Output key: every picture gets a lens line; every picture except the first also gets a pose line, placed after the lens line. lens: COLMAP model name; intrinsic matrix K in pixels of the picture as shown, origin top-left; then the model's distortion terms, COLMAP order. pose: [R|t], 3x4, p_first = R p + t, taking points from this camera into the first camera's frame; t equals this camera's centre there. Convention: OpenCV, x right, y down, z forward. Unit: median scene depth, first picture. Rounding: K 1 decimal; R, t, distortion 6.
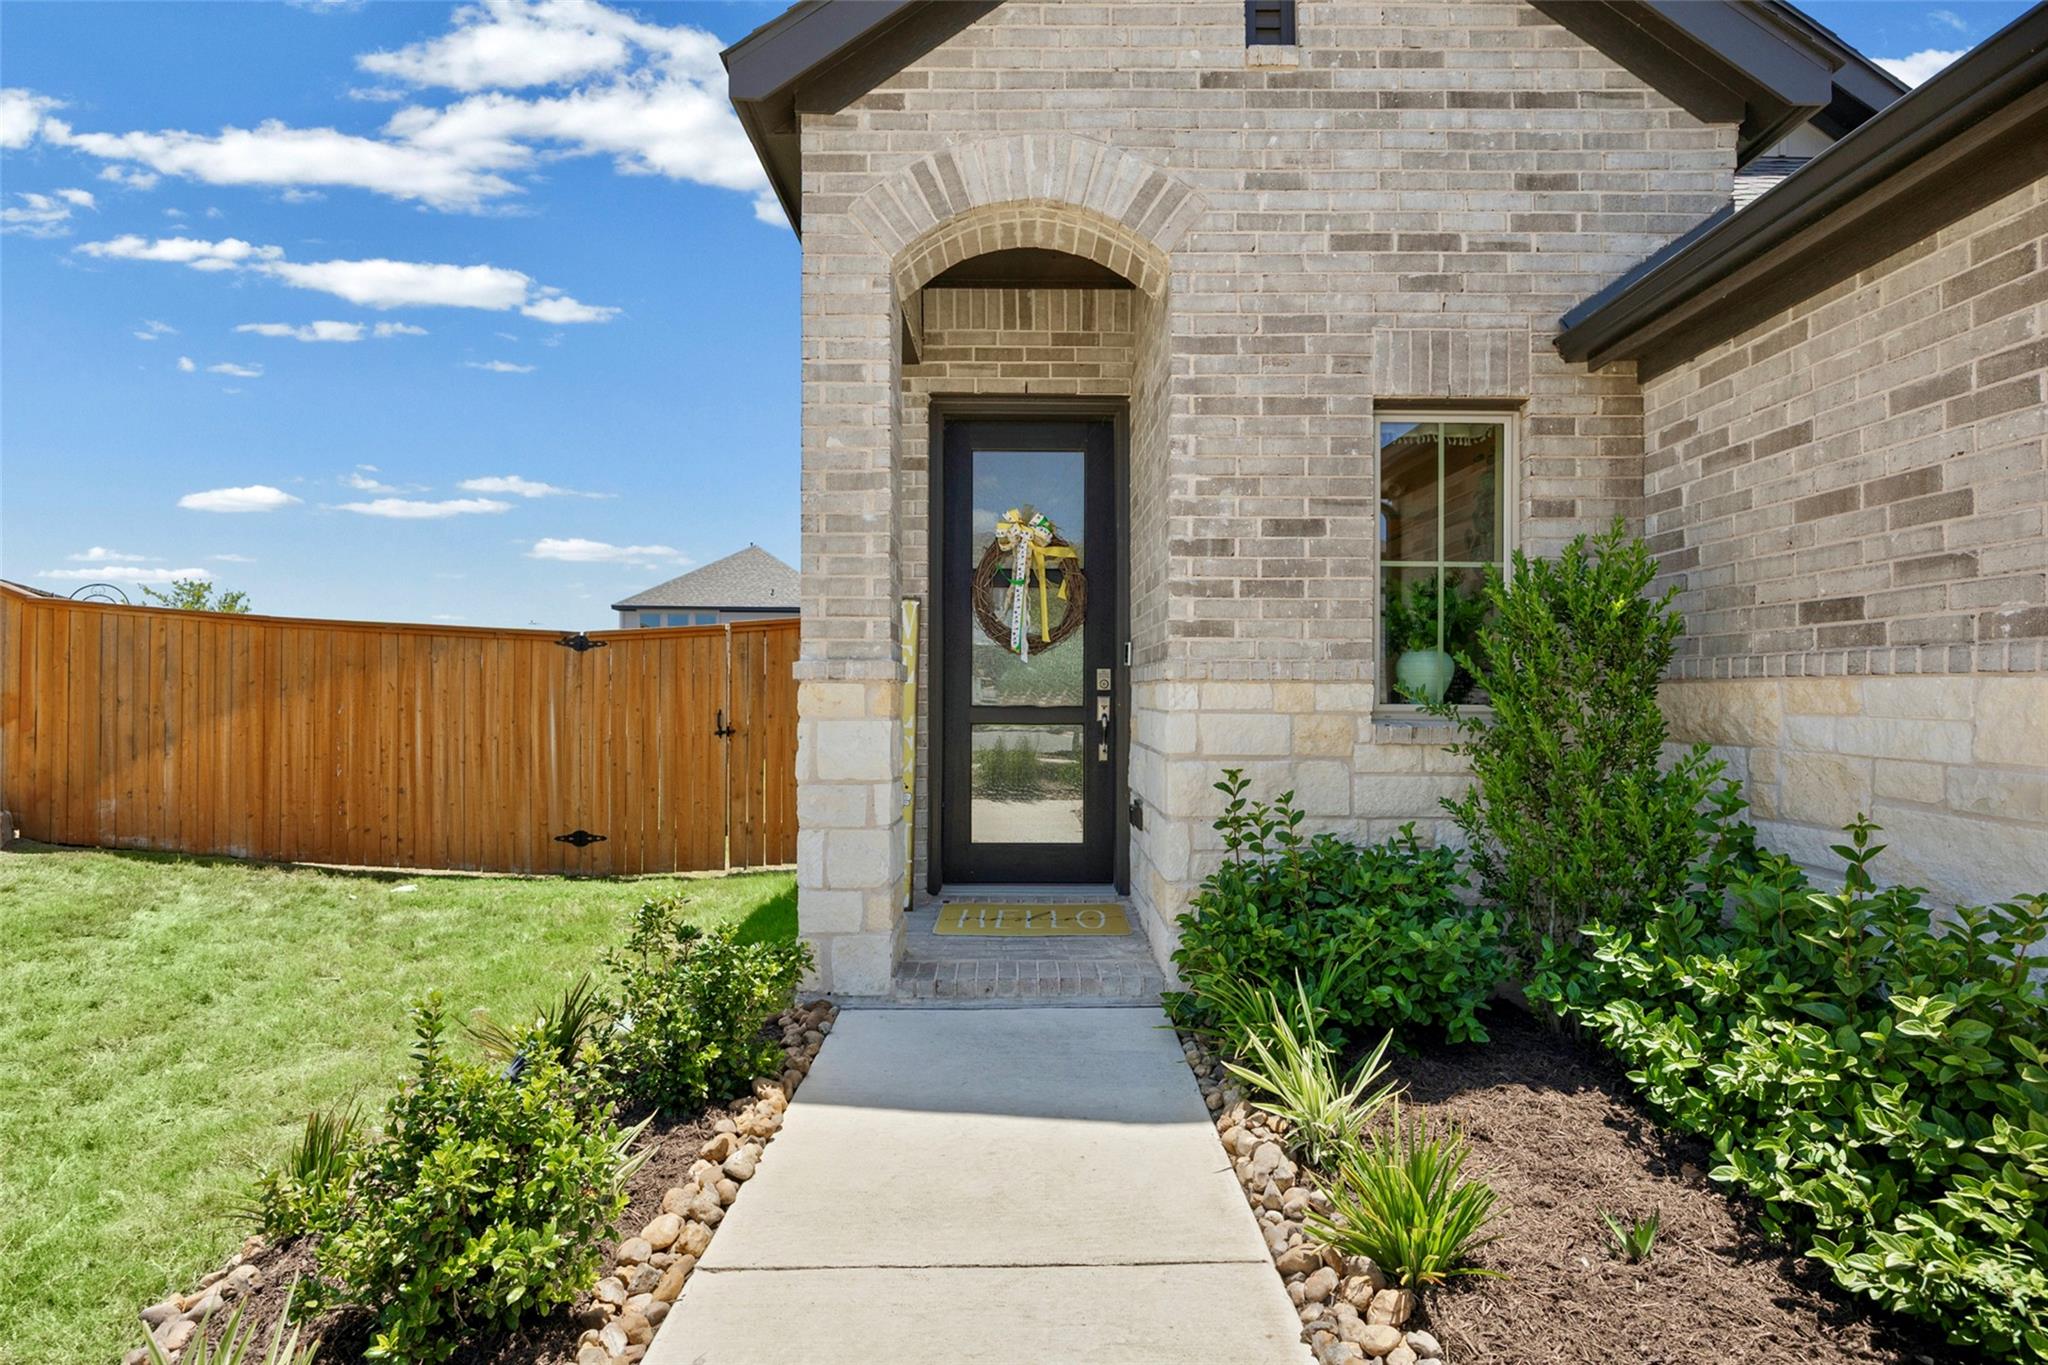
lens RADIAL K [[1032.6, 0, 1024.0], [0, 1032.6, 682.5], [0, 0, 1]] dist [-0.000111, 0.000625]
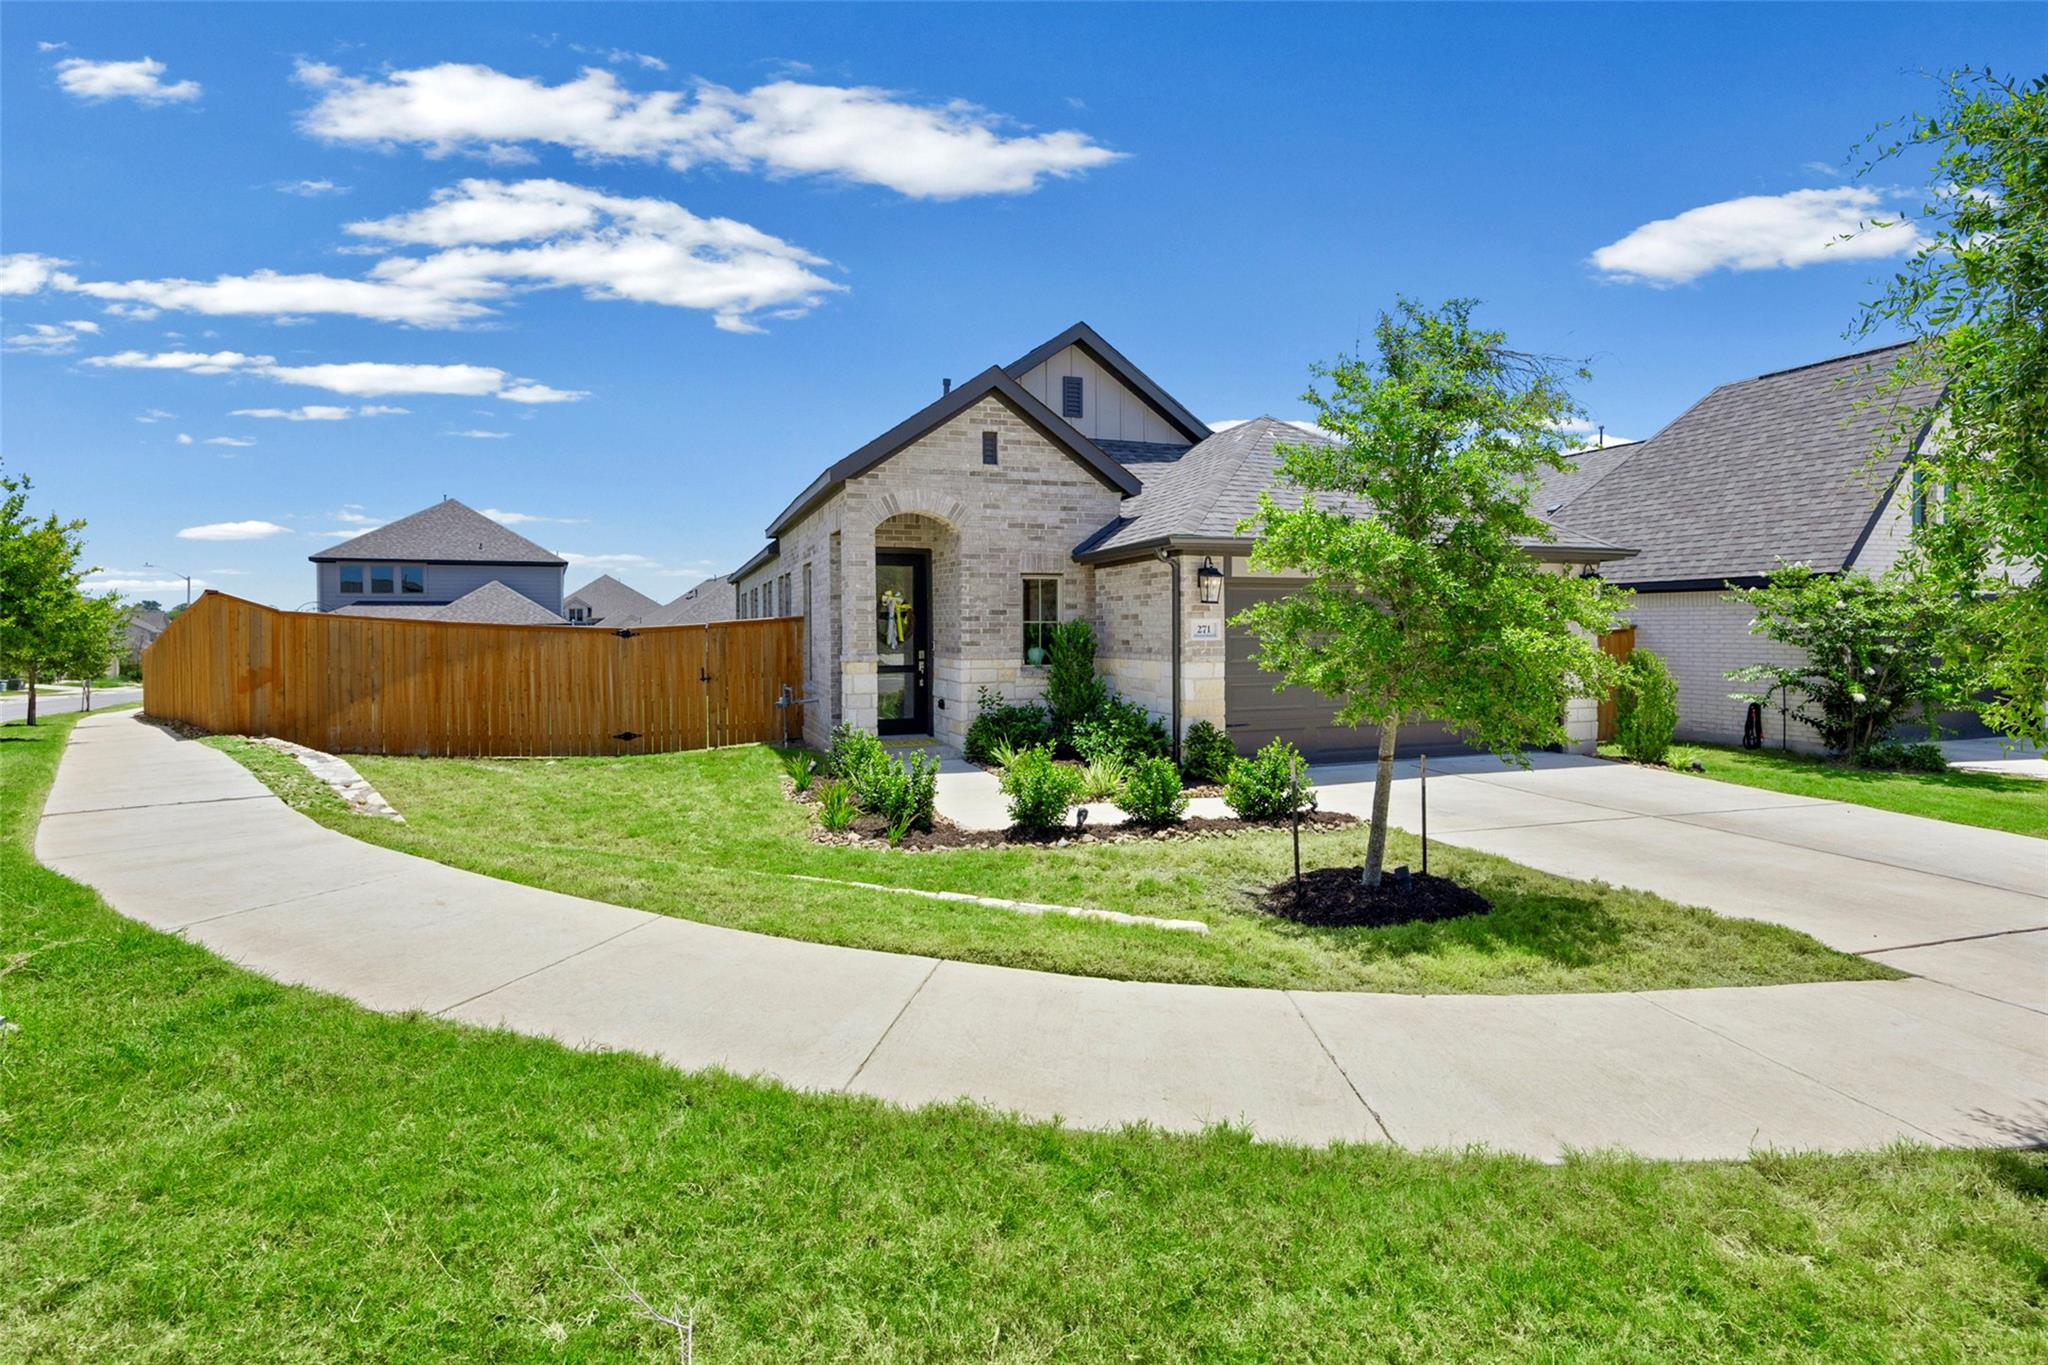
lens RADIAL K [[1032.6, 0, 1024.0], [0, 1032.6, 682.5], [0, 0, 1]] dist [-0.000111, 0.000625]
pose [[0.942046, -0.027092, 0.334389, -0.765281], [0.005520, 0.997851, 0.065295, -0.141216], [-0.335439, -0.059665, 0.940171, -2.130572]]
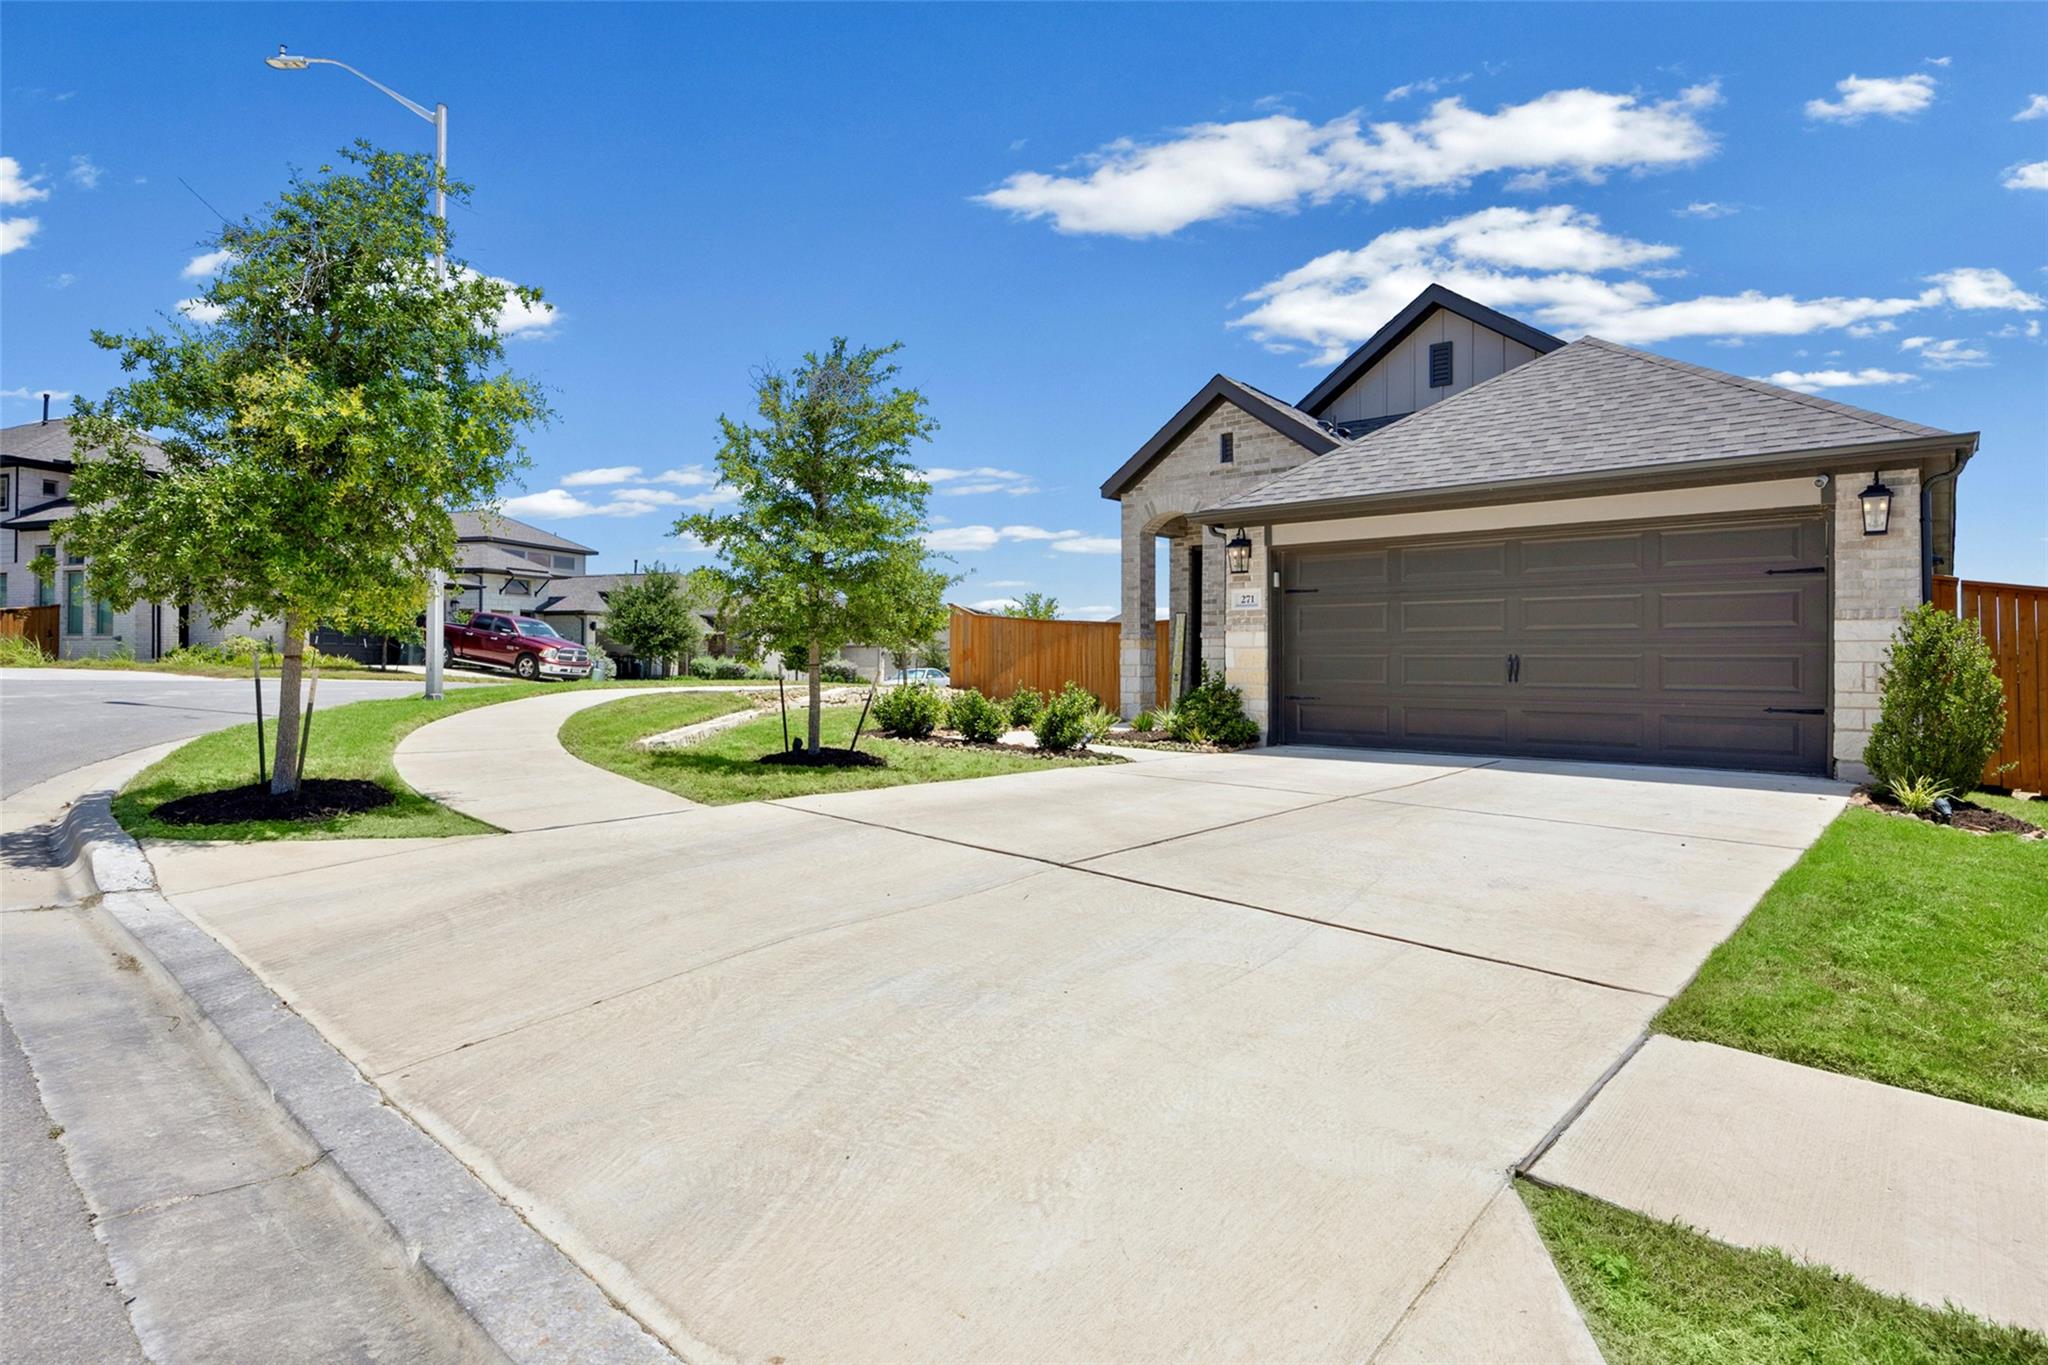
lens RADIAL K [[1084.4, 0, 1024.0], [0, 1084.4, 675.3], [0, 0, 1]] dist [-0.003132, -0.002170]
pose [[0.747886, 0.010232, -0.663748, 2.231207], [0.001072, 0.999861, 0.016622, 0.065403], [0.663826, -0.013143, 0.747772, -2.312443]]
